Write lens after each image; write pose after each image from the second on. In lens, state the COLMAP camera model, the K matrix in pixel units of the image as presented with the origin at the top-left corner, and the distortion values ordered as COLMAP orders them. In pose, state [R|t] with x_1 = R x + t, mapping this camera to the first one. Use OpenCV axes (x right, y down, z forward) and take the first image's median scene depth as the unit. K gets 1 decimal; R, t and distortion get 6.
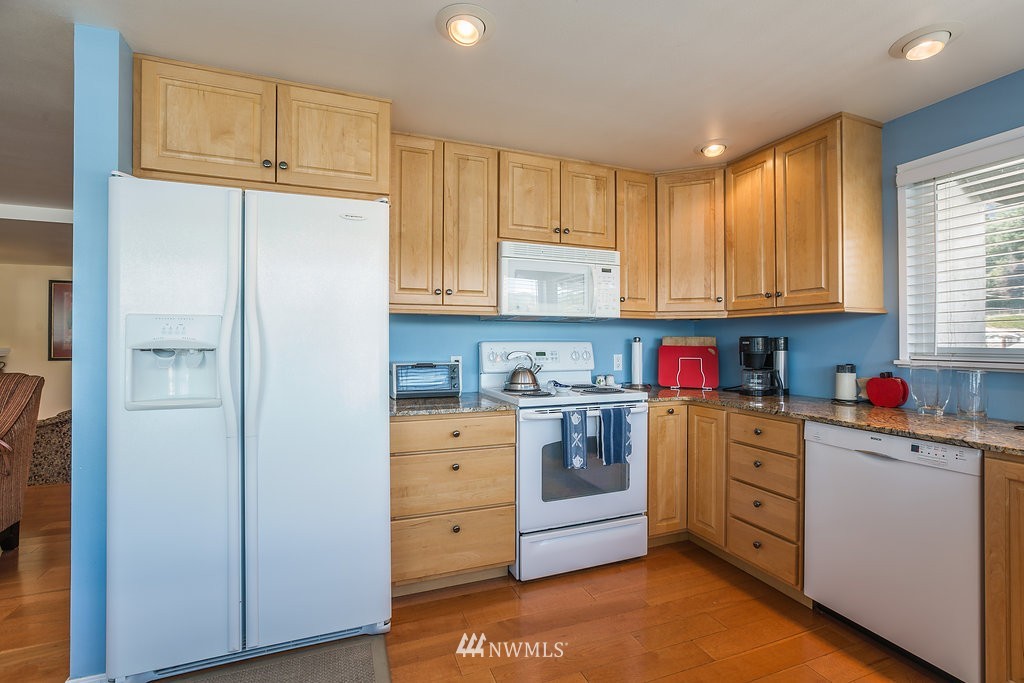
lens RADIAL K [[466.8, 0, 514.0], [0, 466.8, 340.0], [0, 0, 1]] dist [-0.001304, 0.001586]
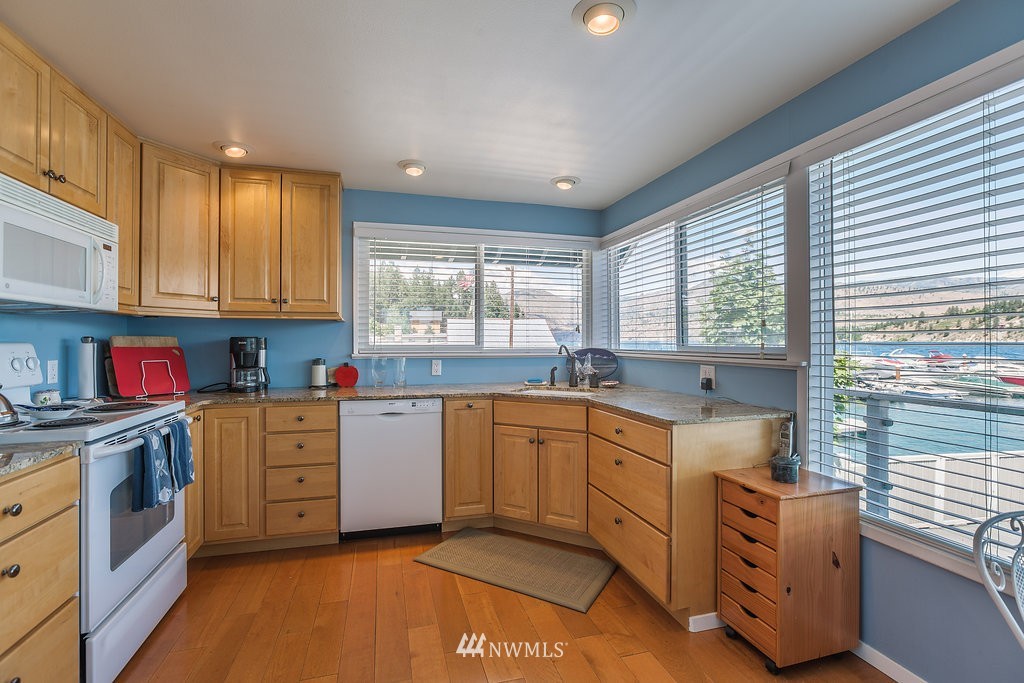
lens RADIAL K [[466.8, 0, 512.0], [0, 466.8, 339.7], [0, 0, 1]] dist [-0.001304, 0.001586]
pose [[0.117271, 0.001026, 0.993099, -0.515752], [-0.000937, 0.999999, -0.000923, -0.000979], [-0.993100, -0.000822, 0.117271, 0.295697]]
